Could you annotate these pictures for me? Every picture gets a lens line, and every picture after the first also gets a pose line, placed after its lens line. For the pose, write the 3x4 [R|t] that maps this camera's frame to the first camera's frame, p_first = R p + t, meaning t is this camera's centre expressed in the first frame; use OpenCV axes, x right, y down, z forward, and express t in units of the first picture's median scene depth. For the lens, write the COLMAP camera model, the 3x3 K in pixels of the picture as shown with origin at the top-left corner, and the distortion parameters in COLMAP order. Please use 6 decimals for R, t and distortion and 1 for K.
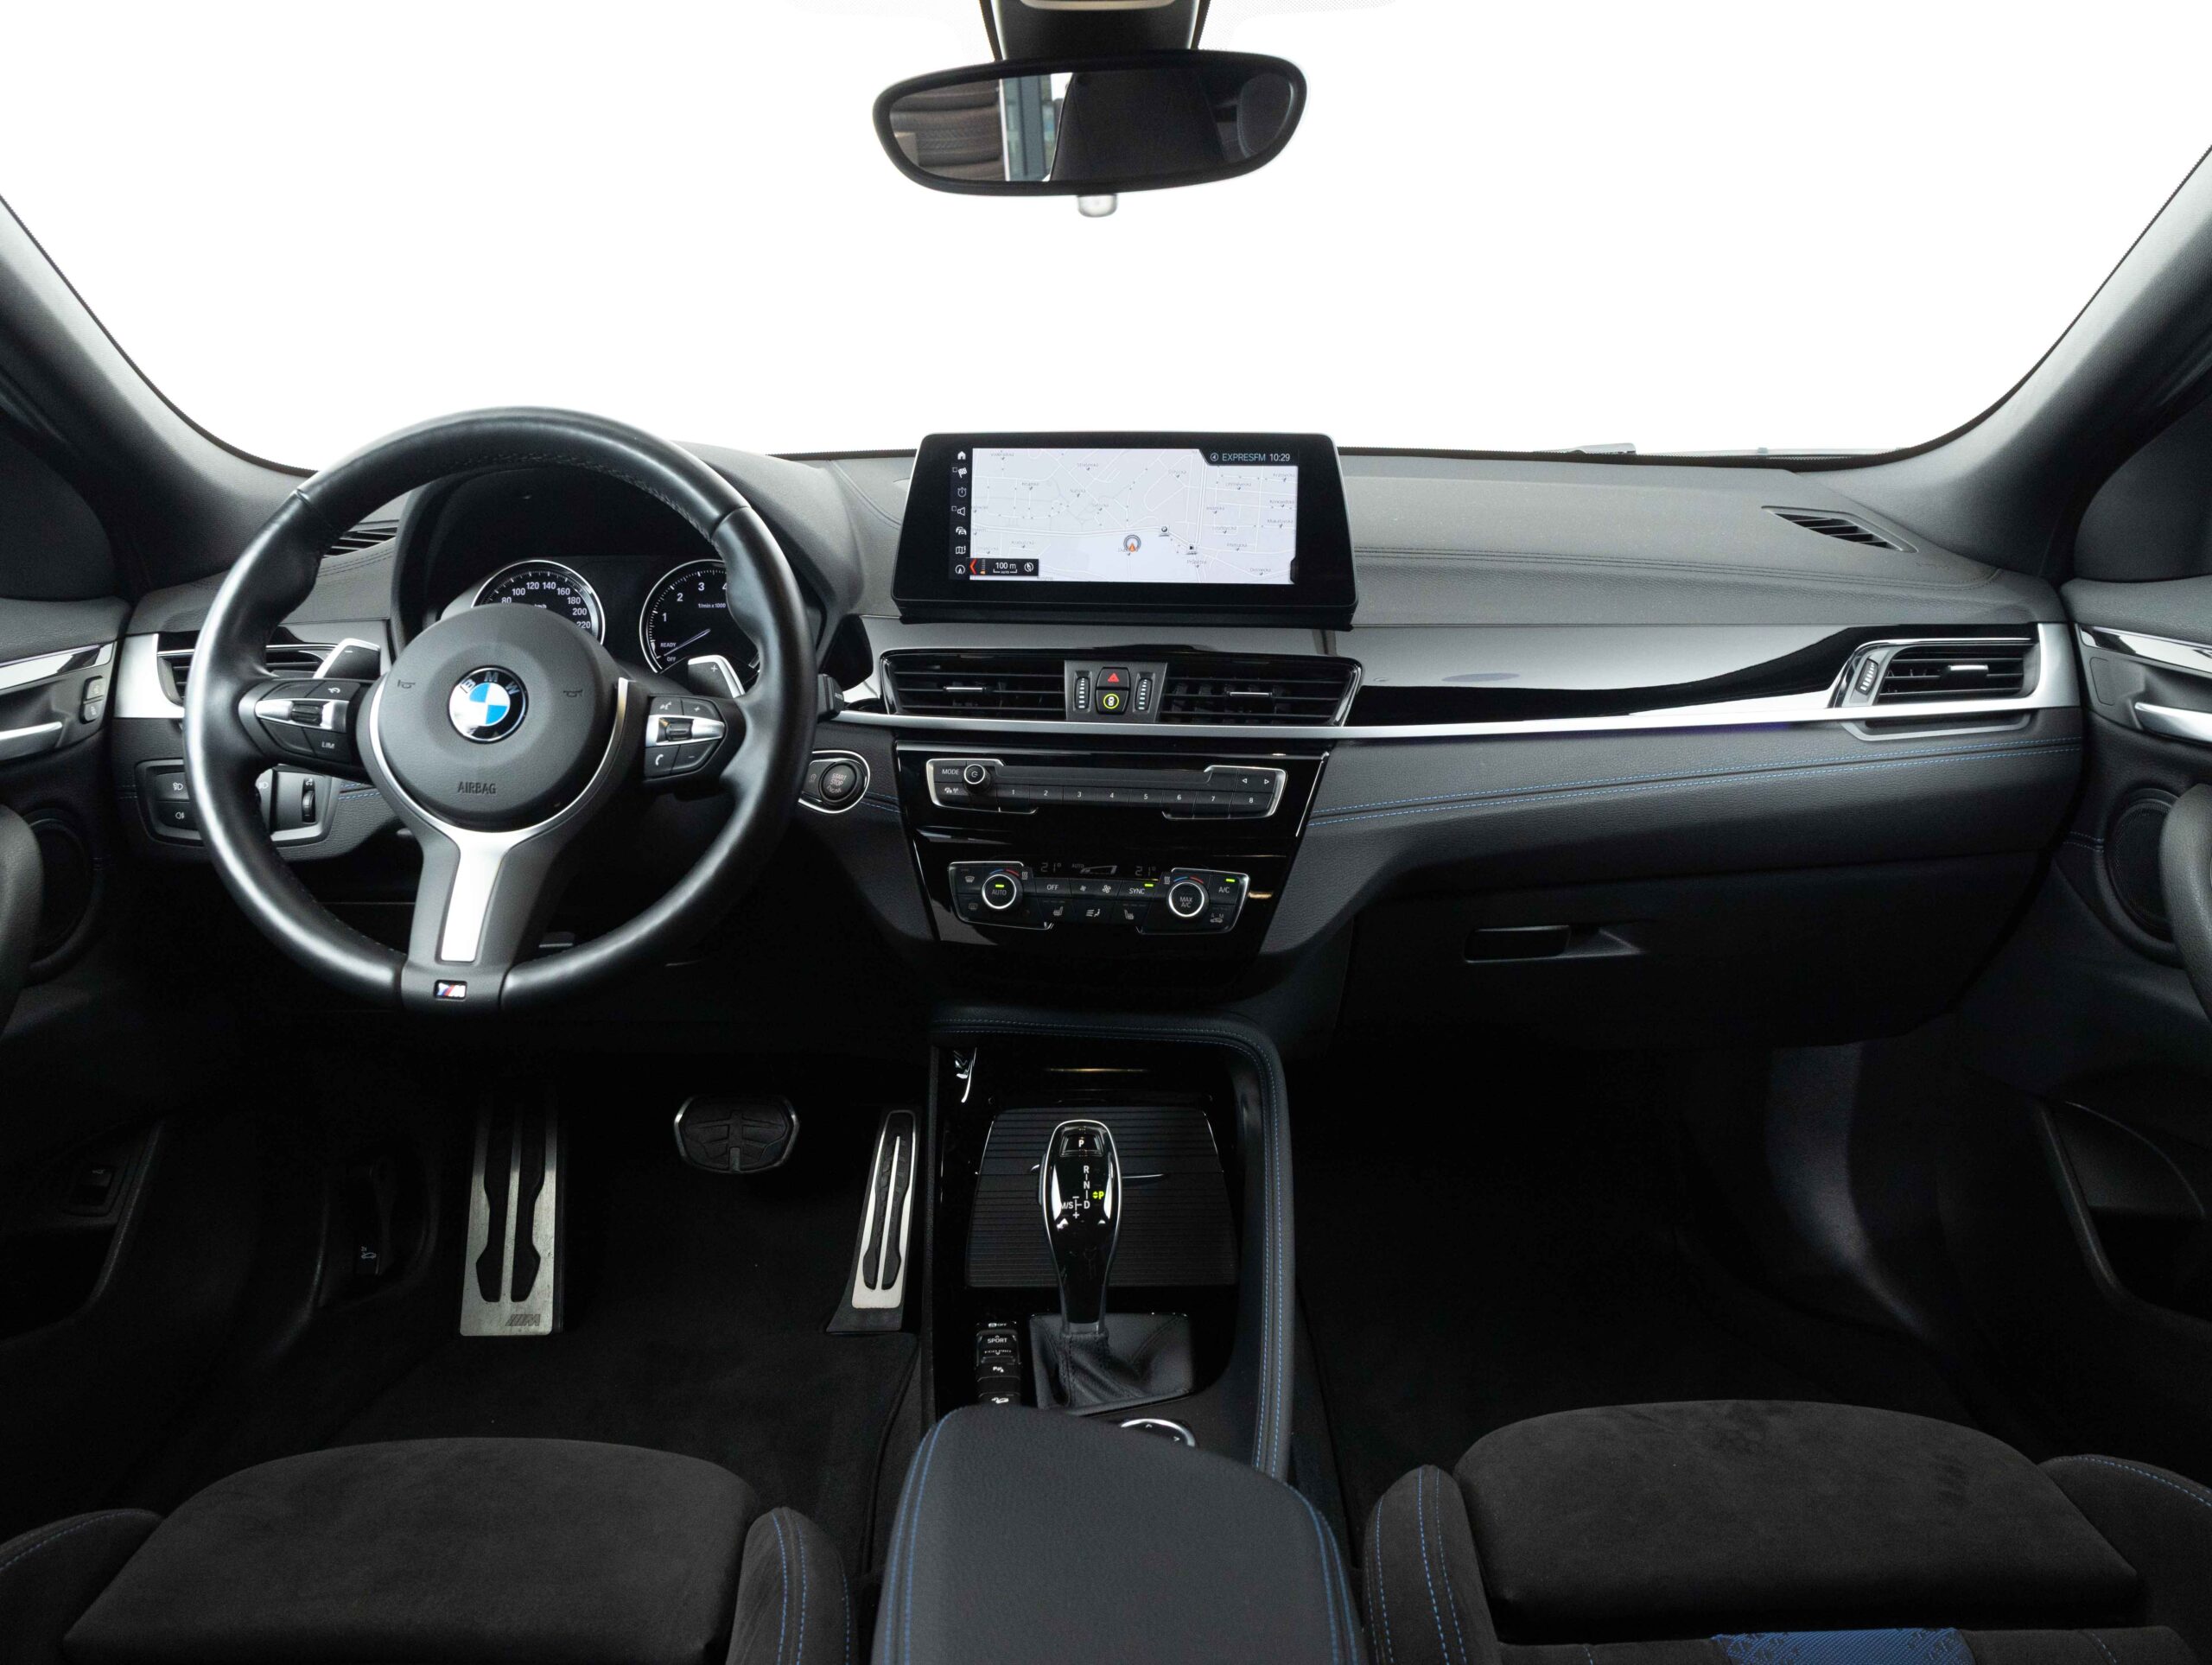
lens RADIAL K [[1595.9, 0, 1111.6], [0, 1595.9, 844.9], [0, 0, 1]] dist [0.001156, -0.015211]
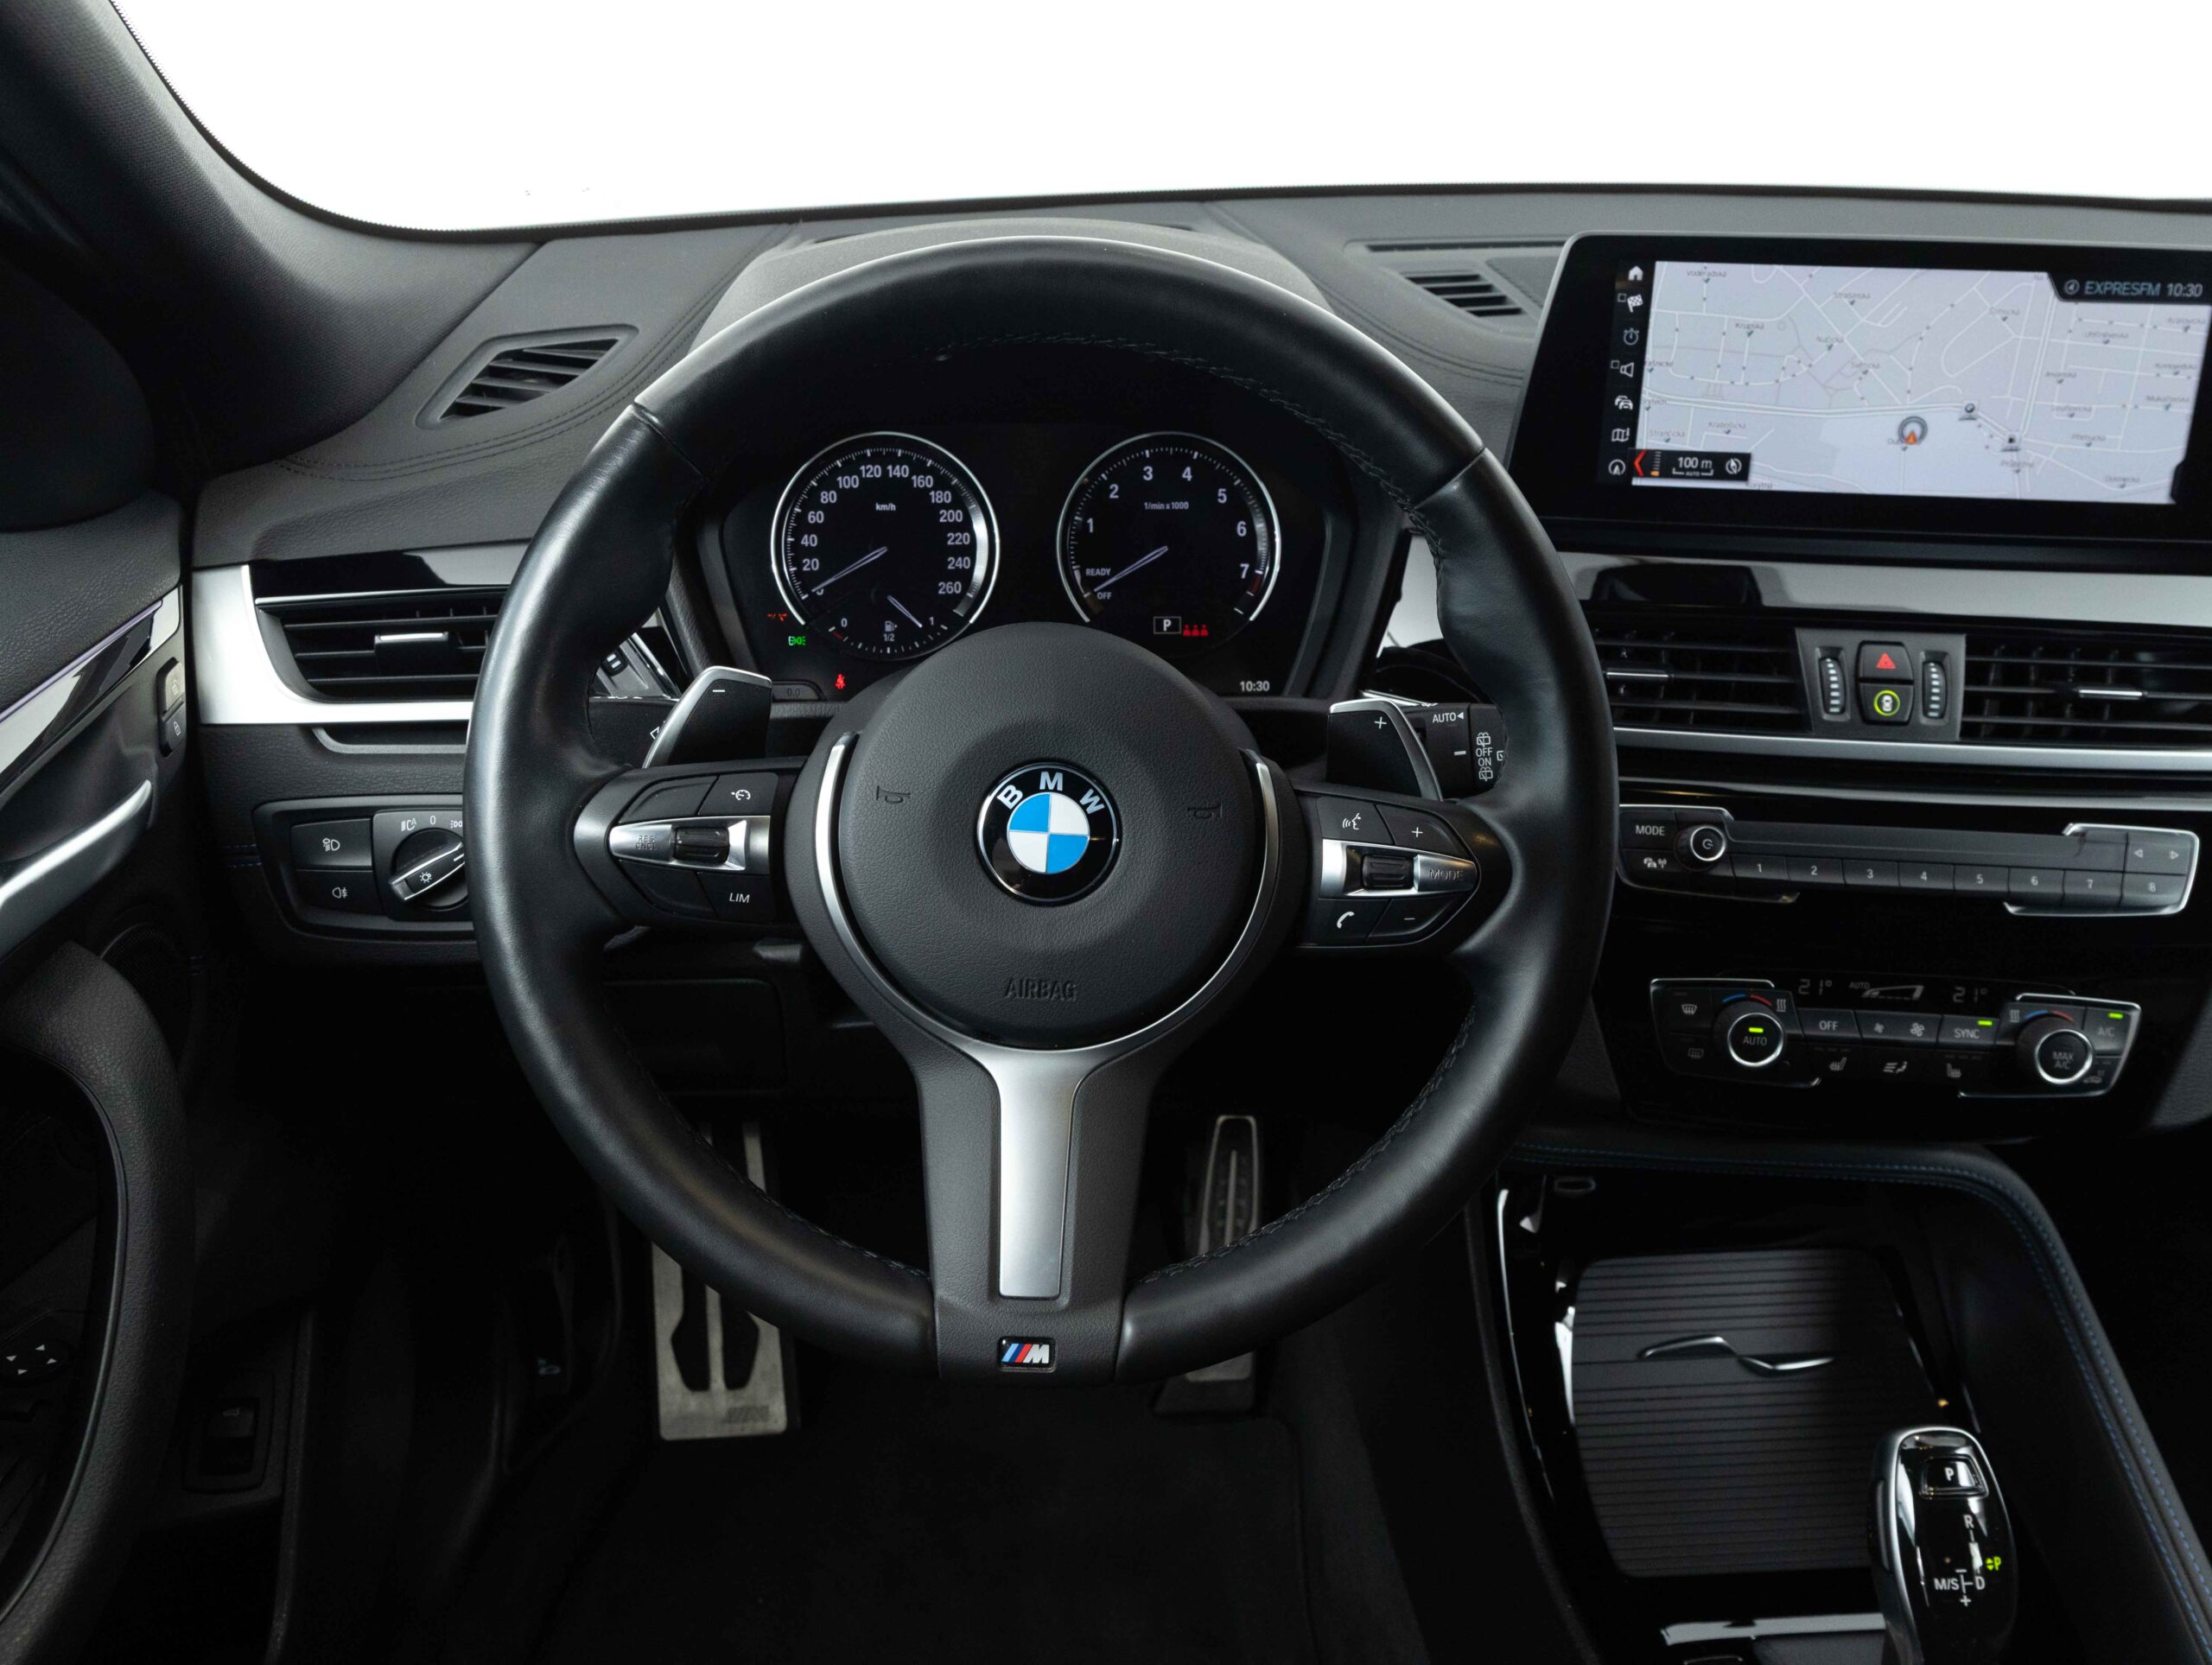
lens RADIAL K [[1740.6, 0, 1116.6], [0, 1740.6, 822.8], [0, 0, 1]] dist [-0.002603, 0.021066]
pose [[0.997295, -0.011589, 0.072579, -0.345655], [-0.003057, 0.980096, 0.198501, -0.176613], [-0.073435, -0.198186, 0.977410, 0.350299]]
